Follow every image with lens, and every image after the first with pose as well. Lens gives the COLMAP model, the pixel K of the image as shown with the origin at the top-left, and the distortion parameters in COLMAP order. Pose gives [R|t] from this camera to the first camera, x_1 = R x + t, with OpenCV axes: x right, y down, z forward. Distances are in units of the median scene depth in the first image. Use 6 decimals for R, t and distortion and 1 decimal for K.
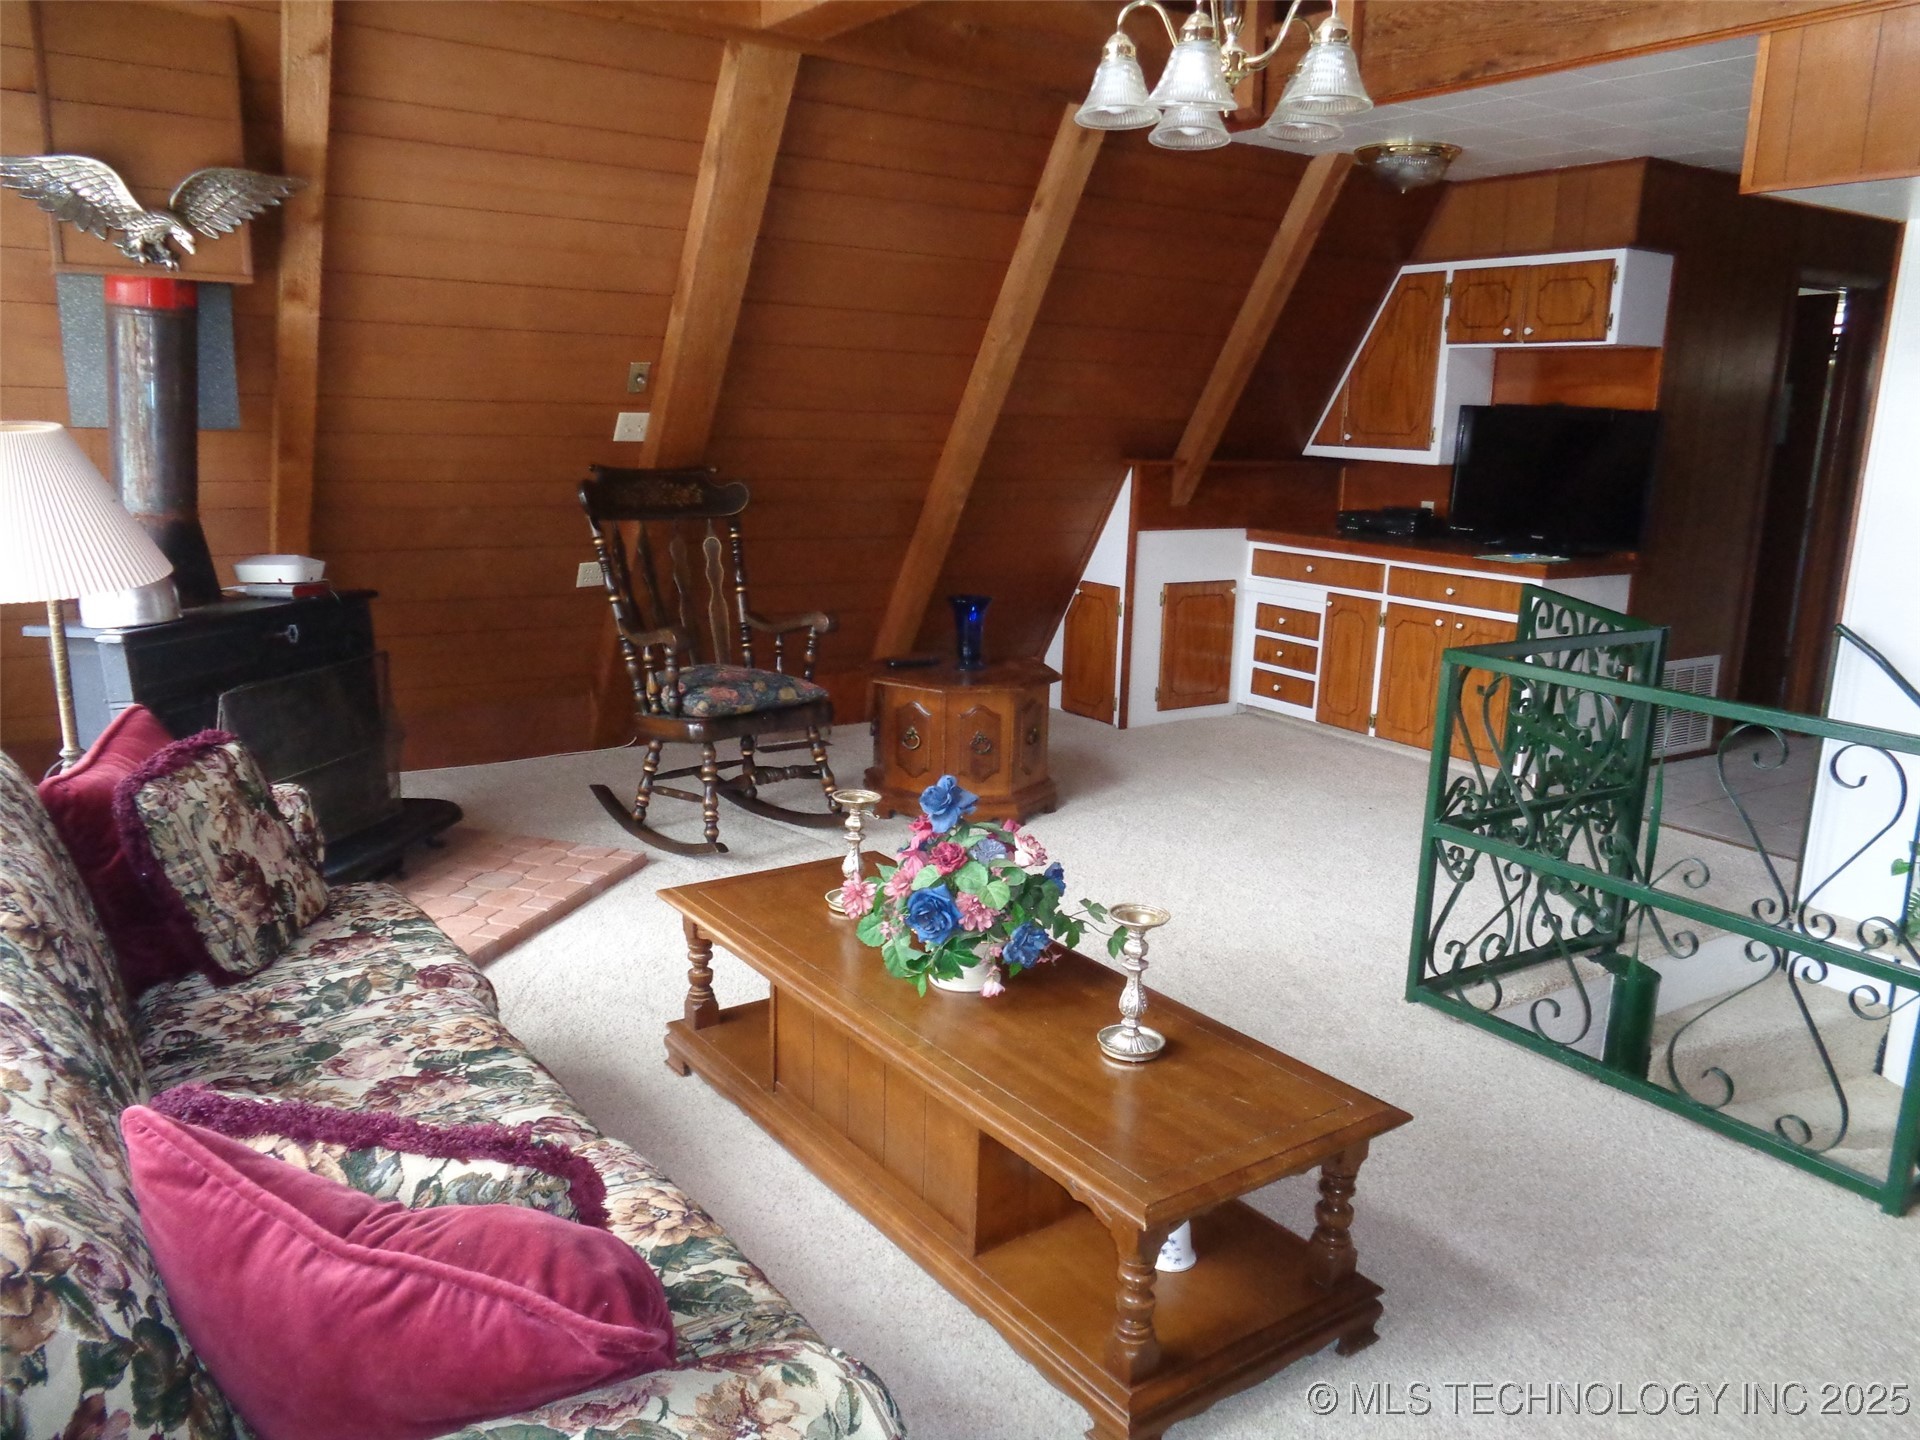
lens RADIAL K [[1438.4, 0, 968.1], [0, 1438.4, 724.7], [0, 0, 1]] dist [-0.000055, 0.002516]
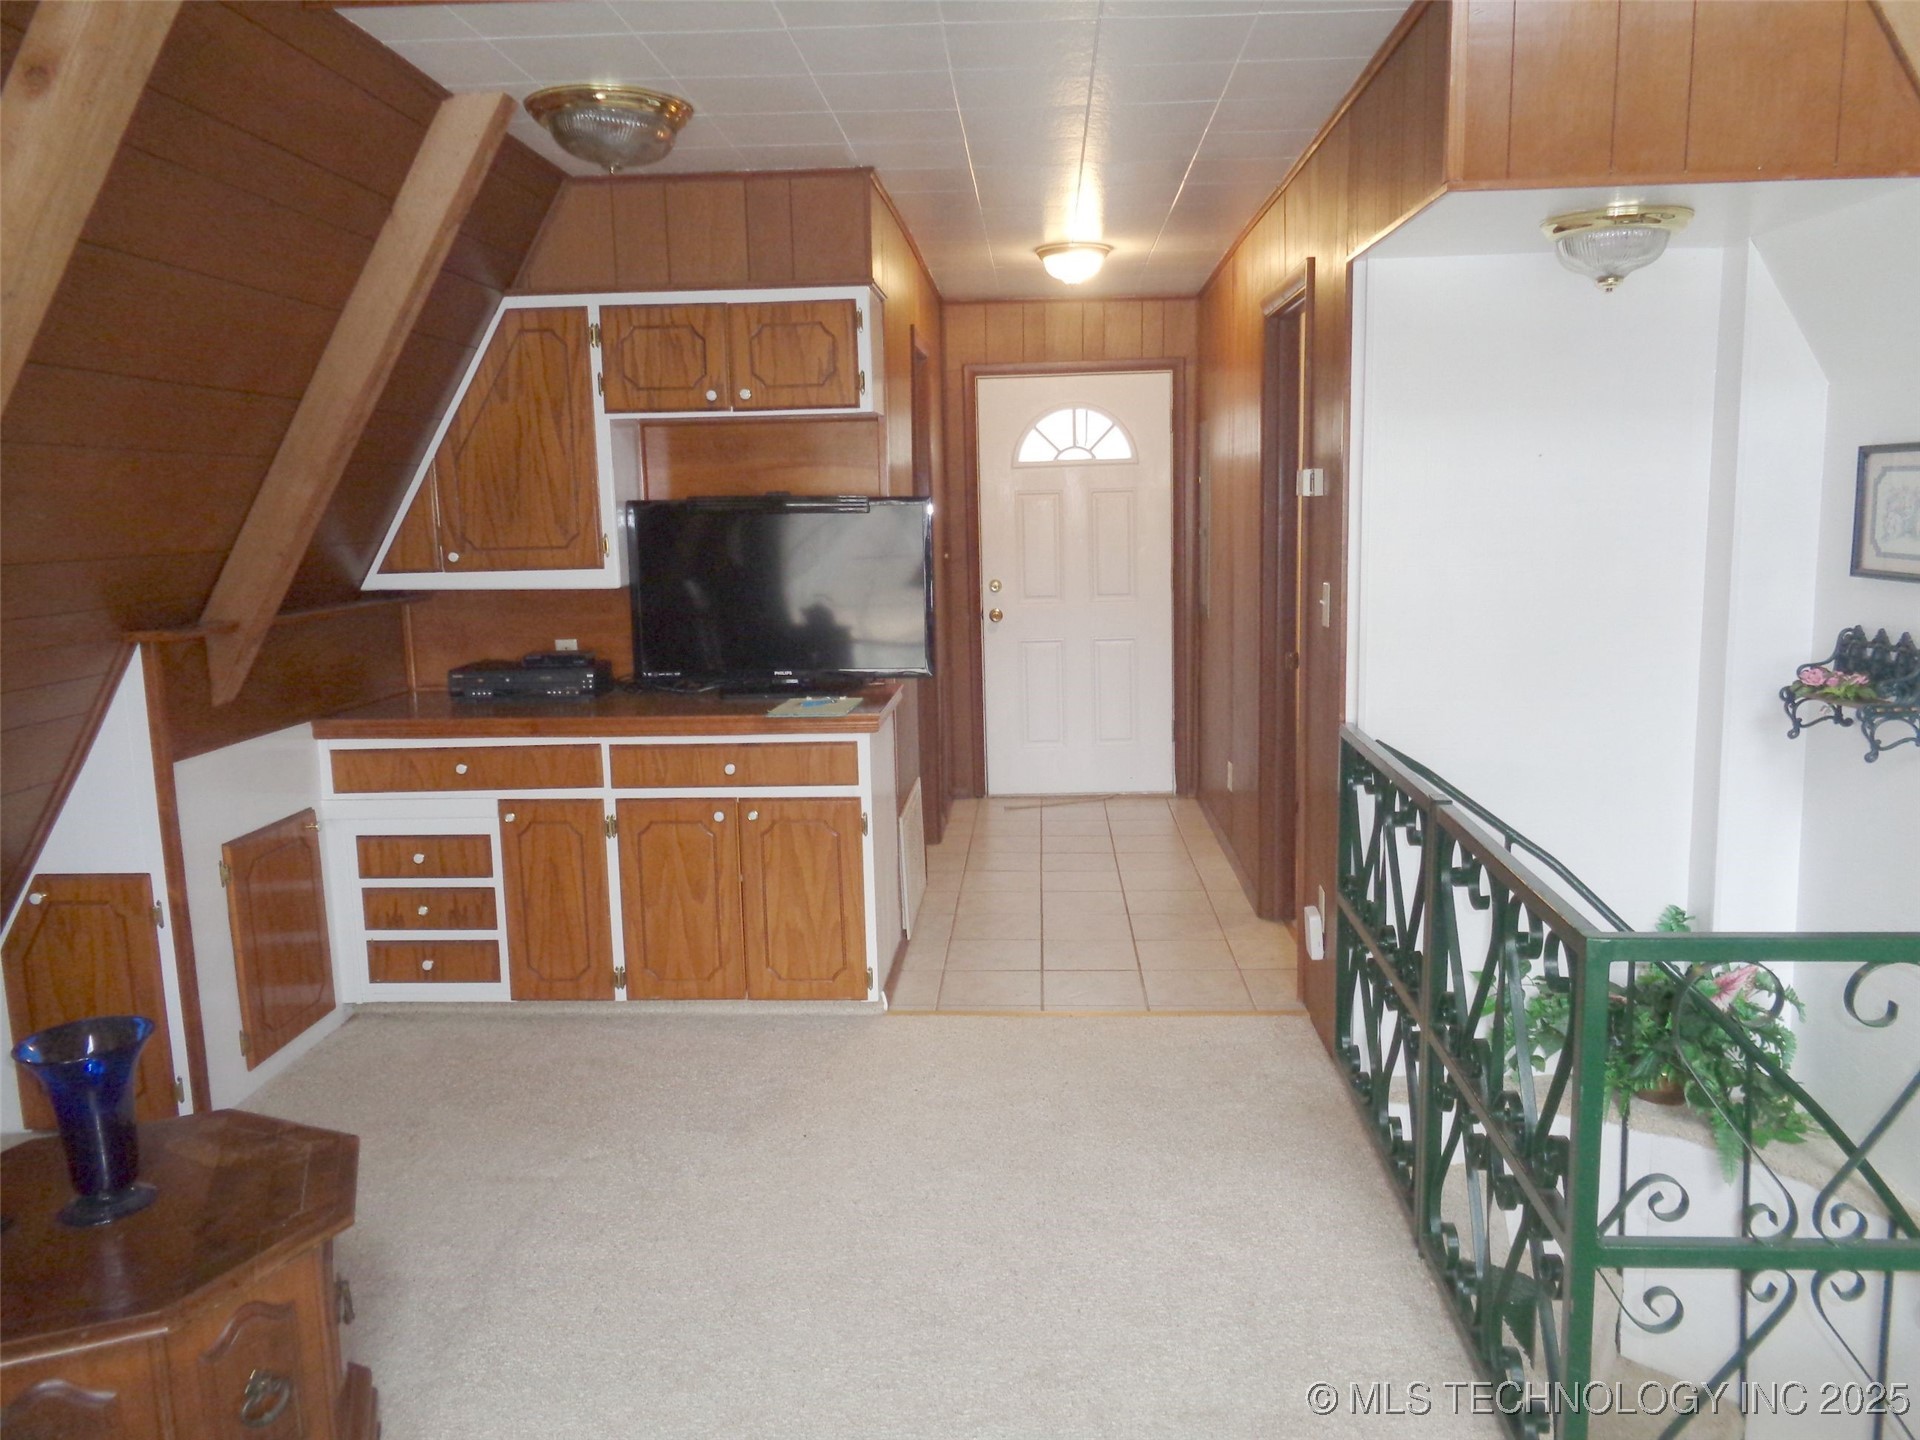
lens RADIAL K [[1438.4, 0, 974.3], [0, 1438.4, 733.9], [0, 0, 1]] dist [-0.000055, 0.002516]
pose [[0.595676, -0.170897, 0.784834, -0.121025], [0.210568, 0.976156, 0.052740, -0.112728], [-0.775133, 0.133845, 0.617458, 0.452925]]
